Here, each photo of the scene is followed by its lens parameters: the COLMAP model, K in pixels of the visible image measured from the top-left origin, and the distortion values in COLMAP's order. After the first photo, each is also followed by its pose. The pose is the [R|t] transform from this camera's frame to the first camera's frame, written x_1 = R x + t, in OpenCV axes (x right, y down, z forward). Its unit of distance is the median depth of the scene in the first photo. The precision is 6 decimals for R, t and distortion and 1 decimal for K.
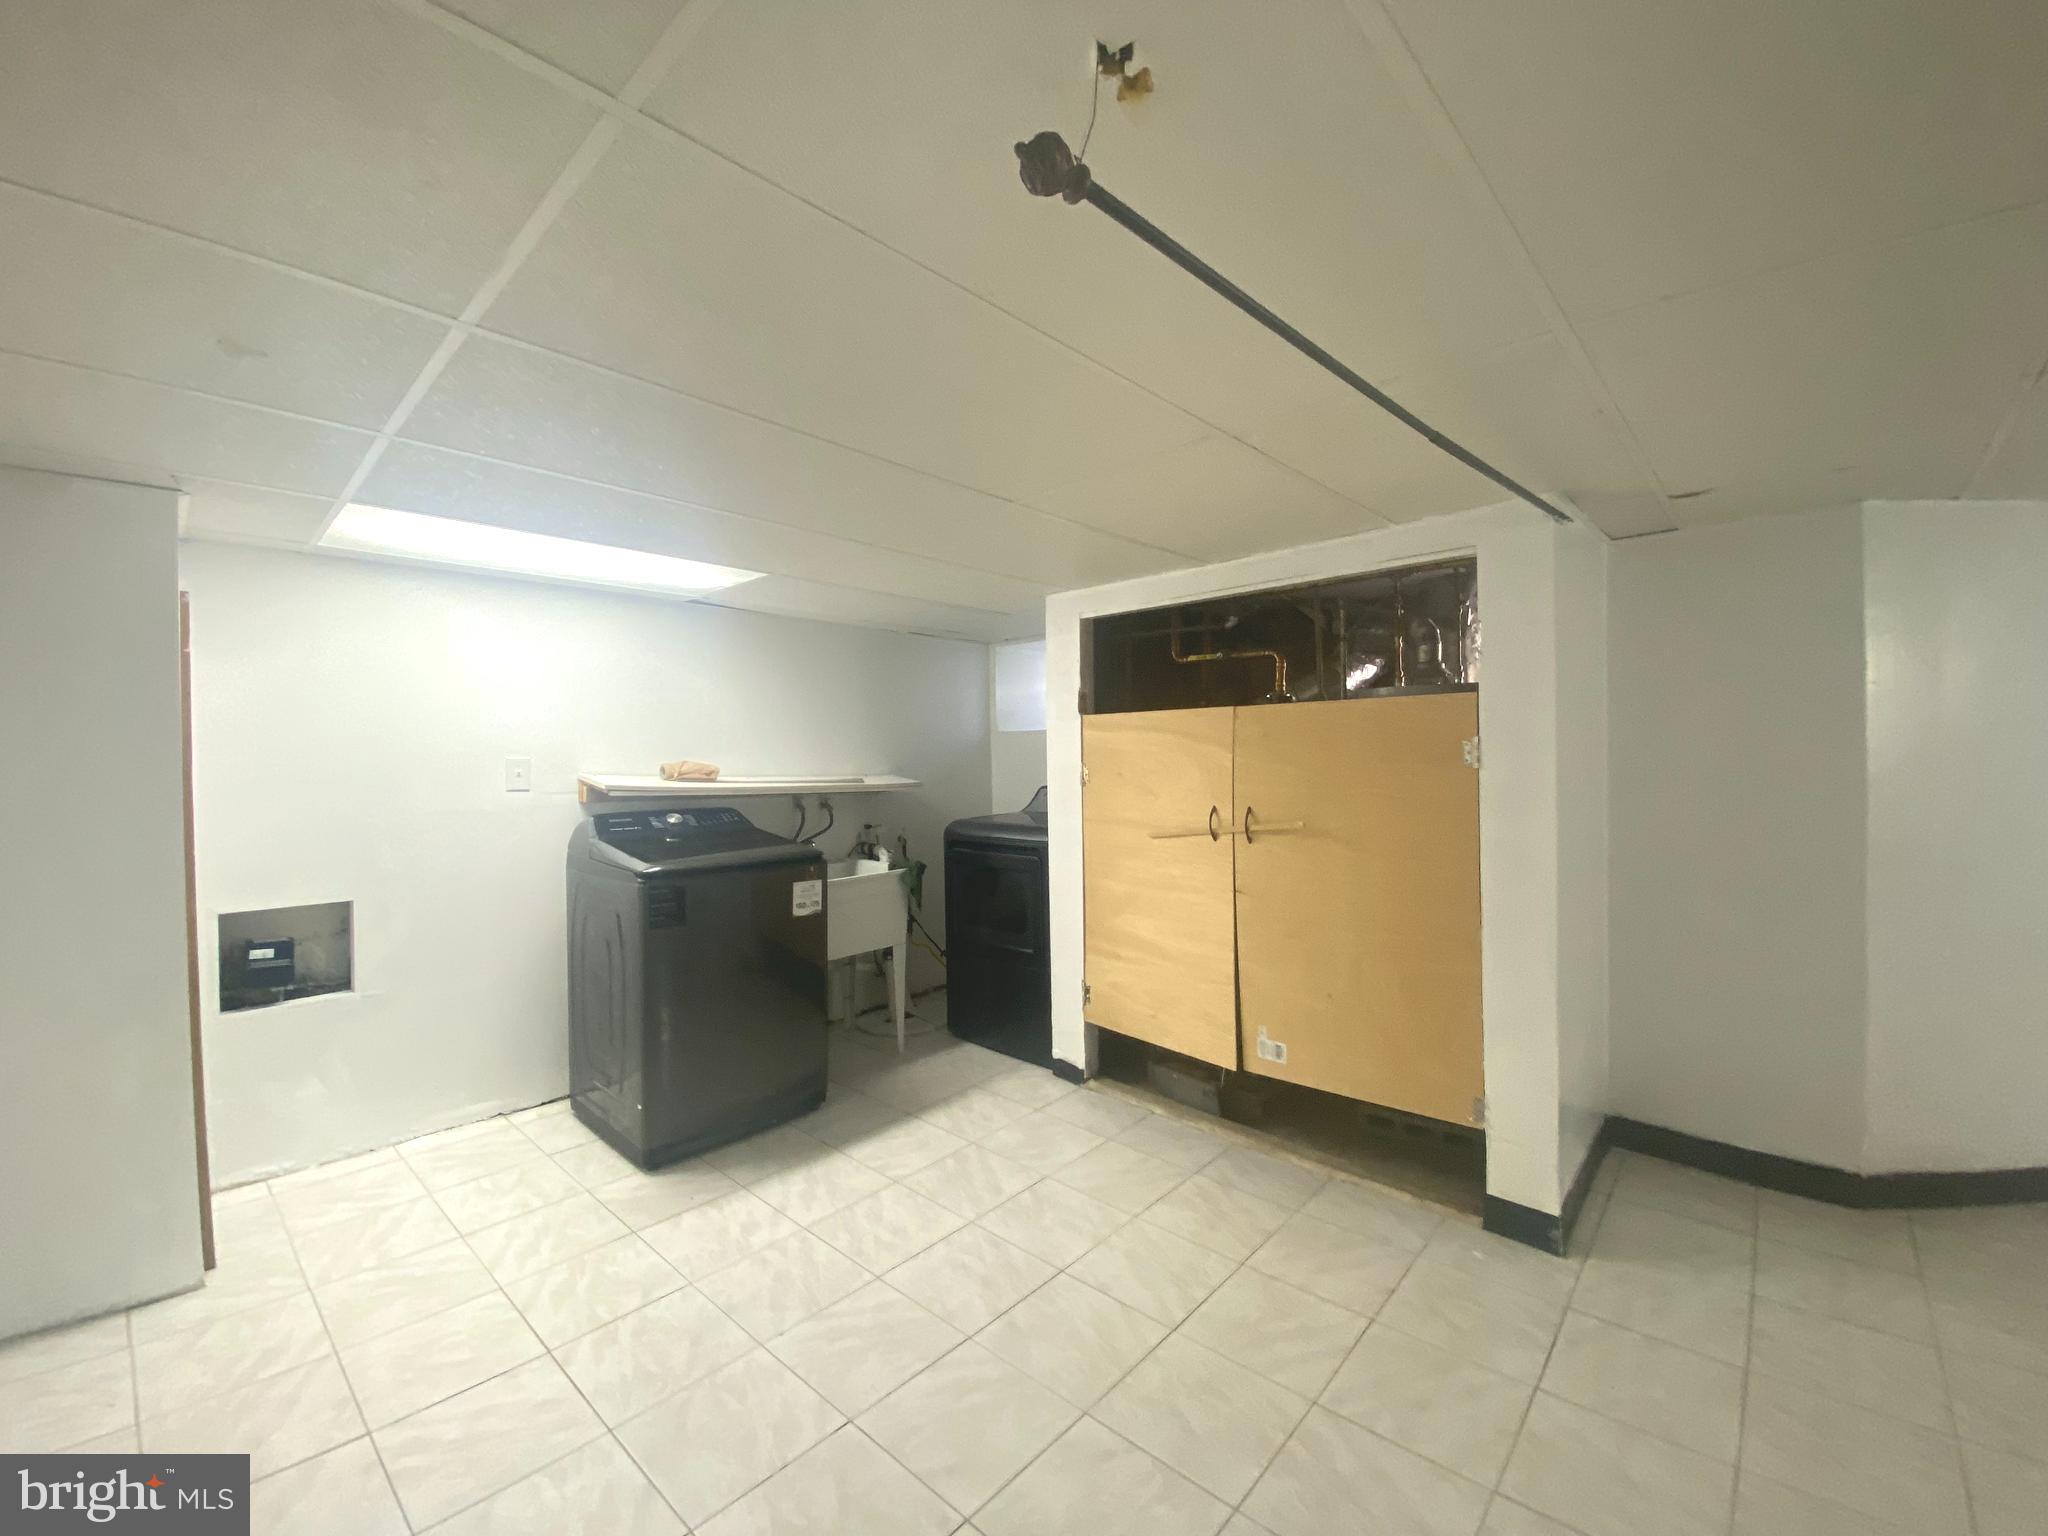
lens RADIAL K [[832.8, 0, 1024.9], [0, 832.8, 763.9], [0, 0, 1]] dist [-0.012996, -0.006441]
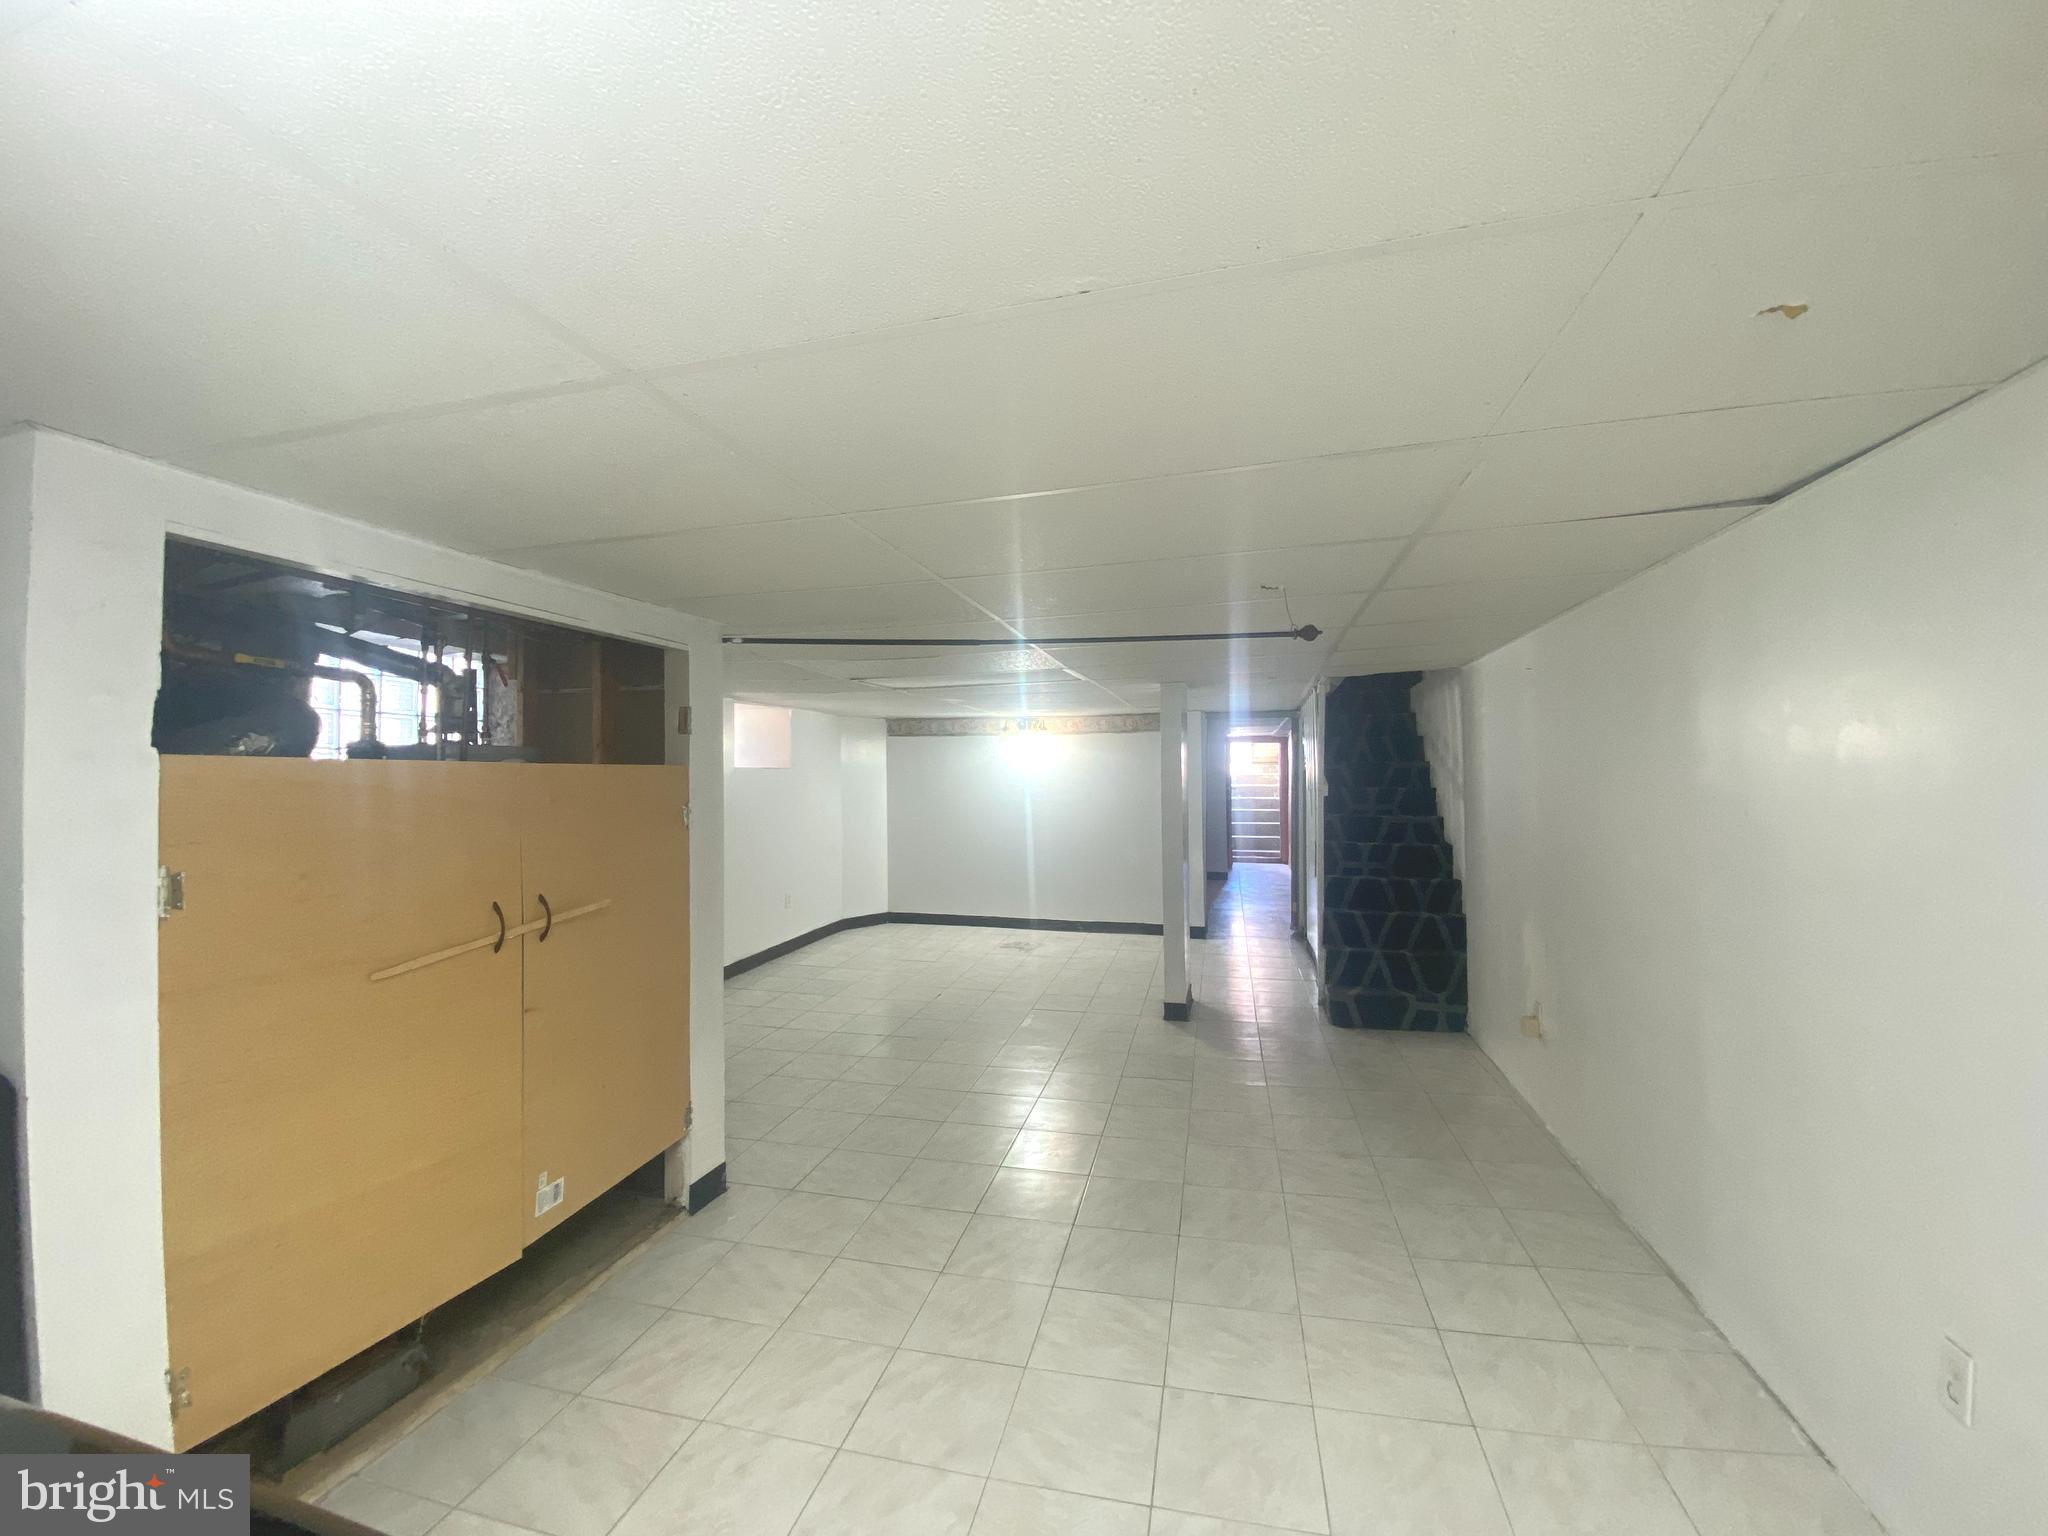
lens RADIAL K [[832.8, 0, 1016.6], [0, 832.8, 772.5], [0, 0, 1]] dist [-0.012996, -0.006441]
pose [[-0.475383, 0.022385, 0.879494, -0.669585], [0.019689, 0.999697, -0.014802, -0.044782], [-0.879559, 0.010280, -0.475680, 1.053004]]
